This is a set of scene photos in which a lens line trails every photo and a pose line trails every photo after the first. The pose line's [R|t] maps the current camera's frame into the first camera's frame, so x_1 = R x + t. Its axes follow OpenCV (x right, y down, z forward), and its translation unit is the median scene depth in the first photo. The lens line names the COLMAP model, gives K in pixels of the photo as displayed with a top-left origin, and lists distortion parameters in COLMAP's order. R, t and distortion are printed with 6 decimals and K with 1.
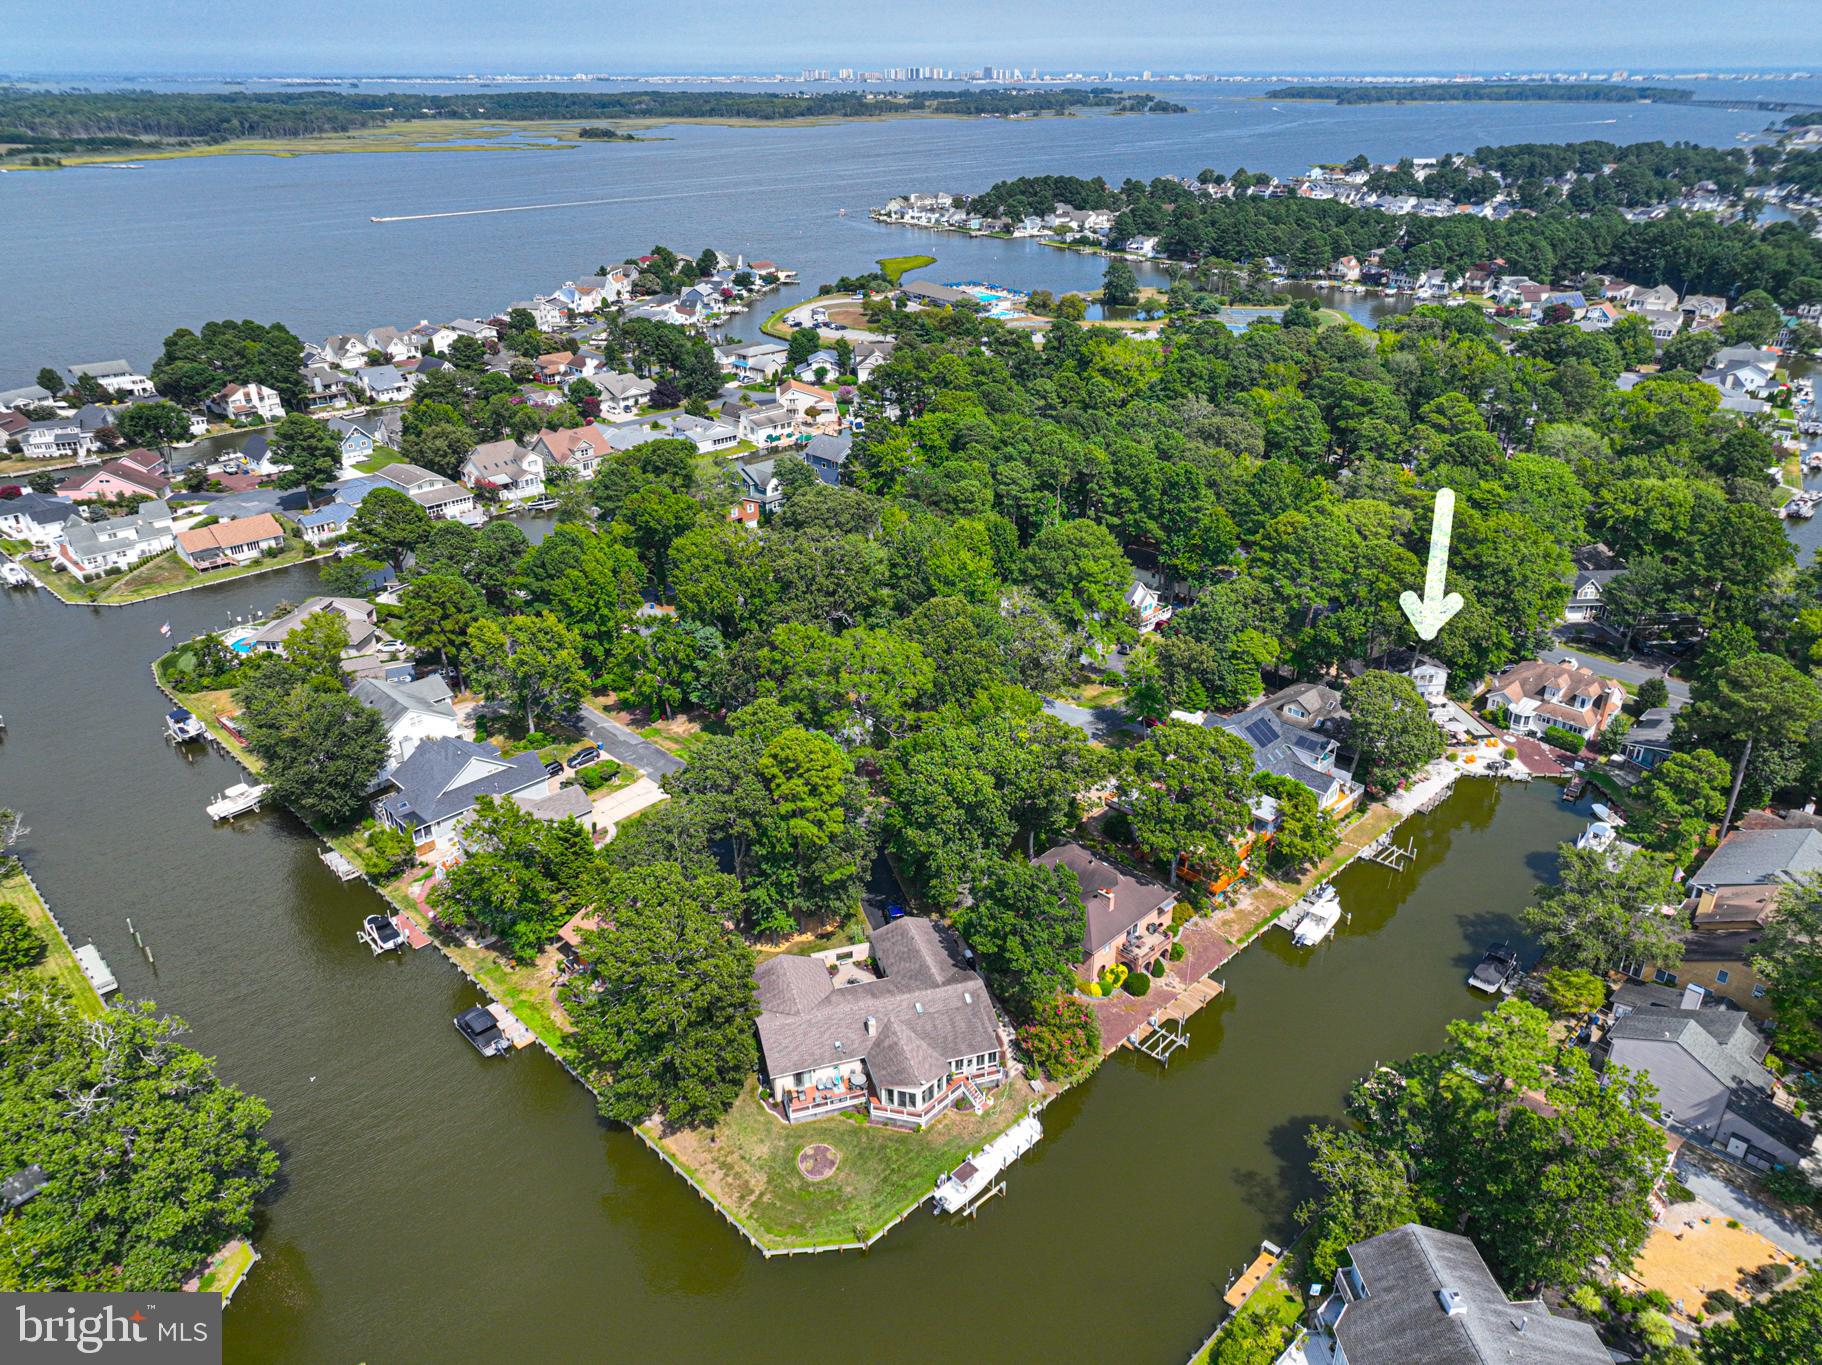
lens RADIAL K [[1278.6, 0, 916.3], [0, 1278.6, 686.0], [0, 0, 1]] dist [-0.009002, 0.026490]
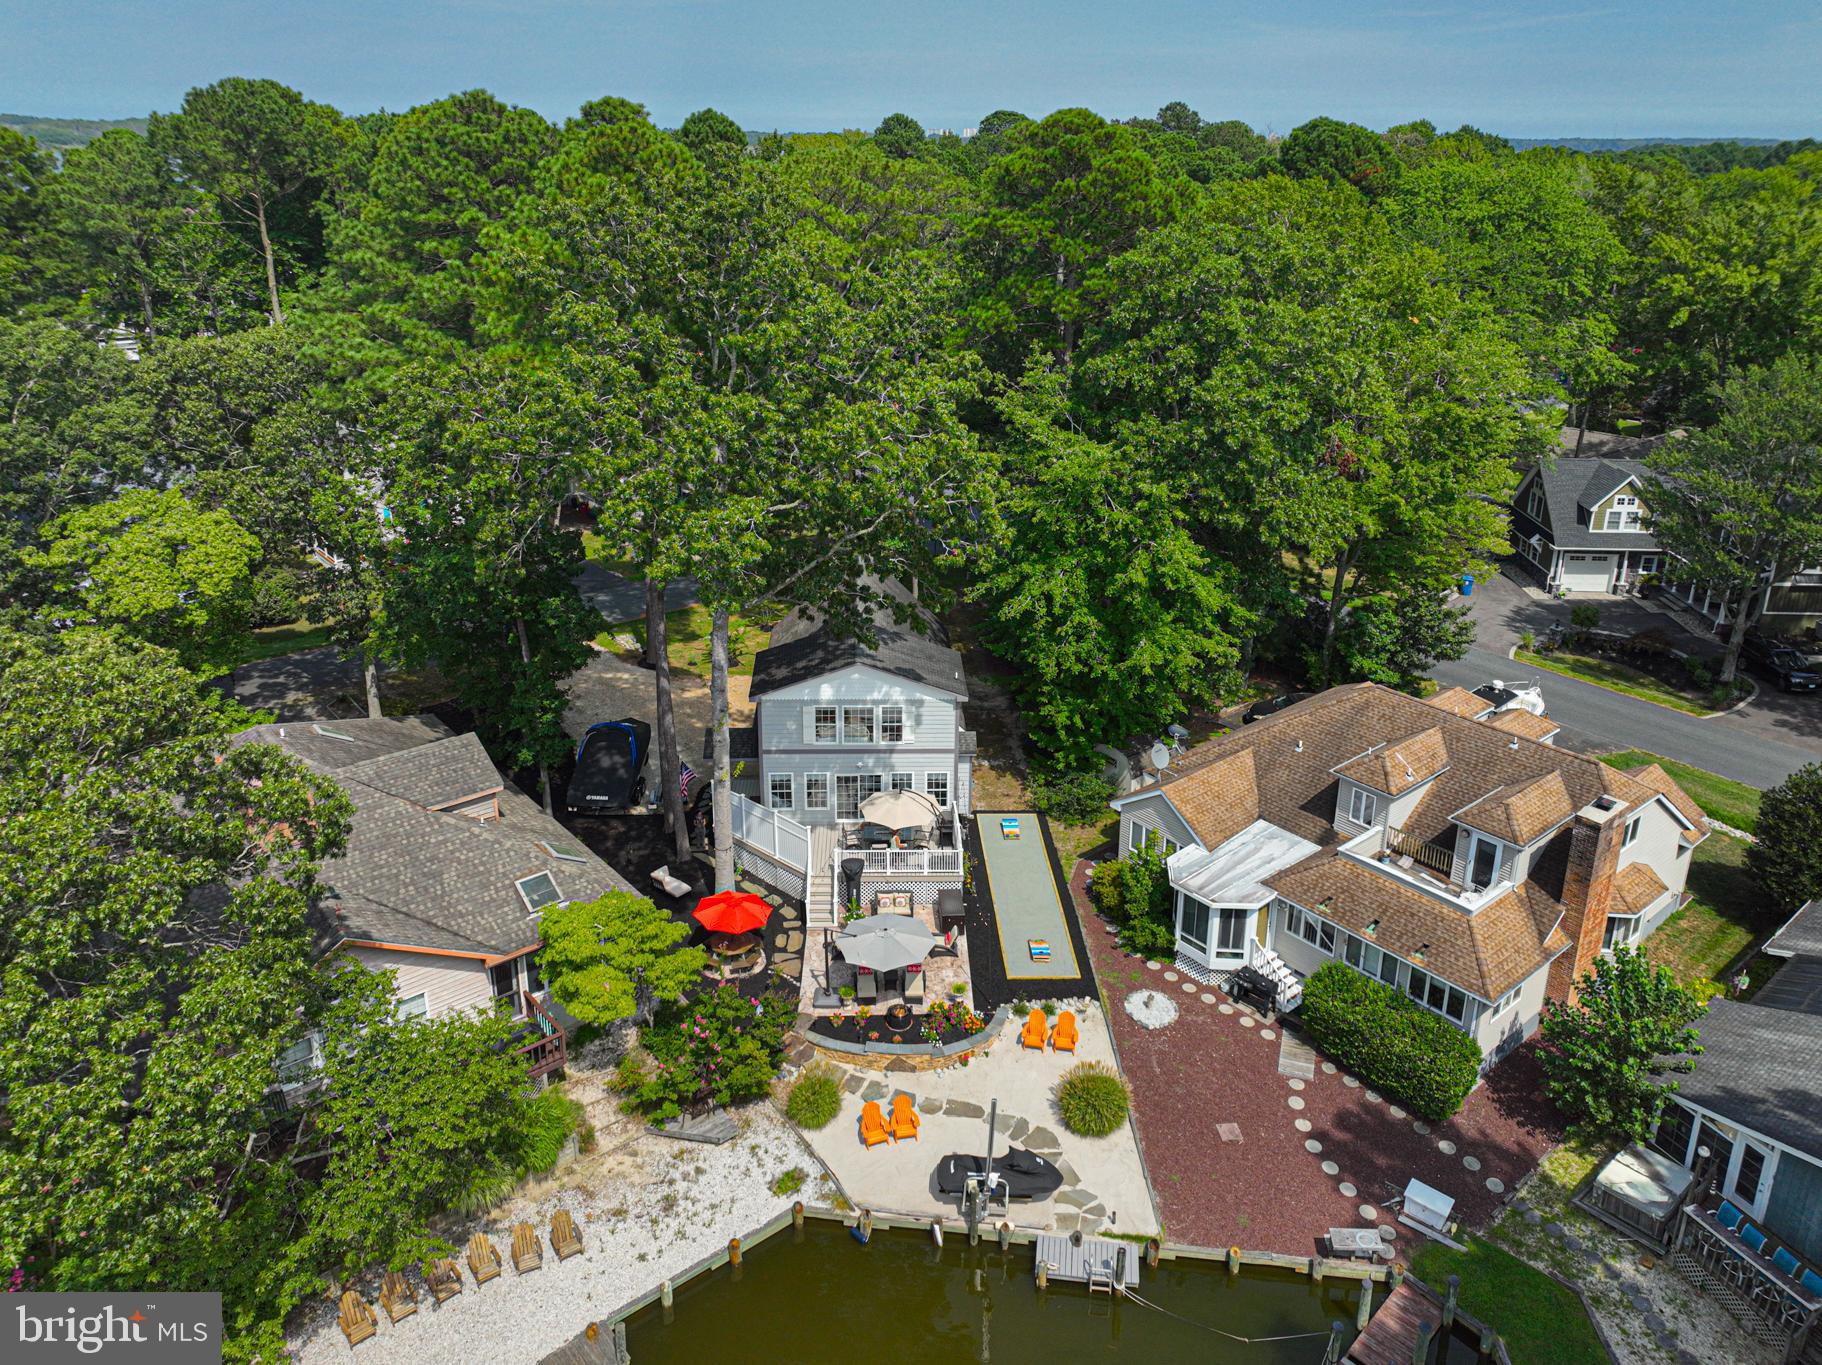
lens RADIAL K [[1290.1, 0, 937.6], [0, 1290.1, 618.9], [0, 0, 1]] dist [0.008680, 0.003466]
pose [[0.996301, 0.040367, -0.075856, 0.364762], [-0.047460, 0.994426, -0.094157, -0.002654], [0.071632, 0.097408, 0.992663, 0.633565]]
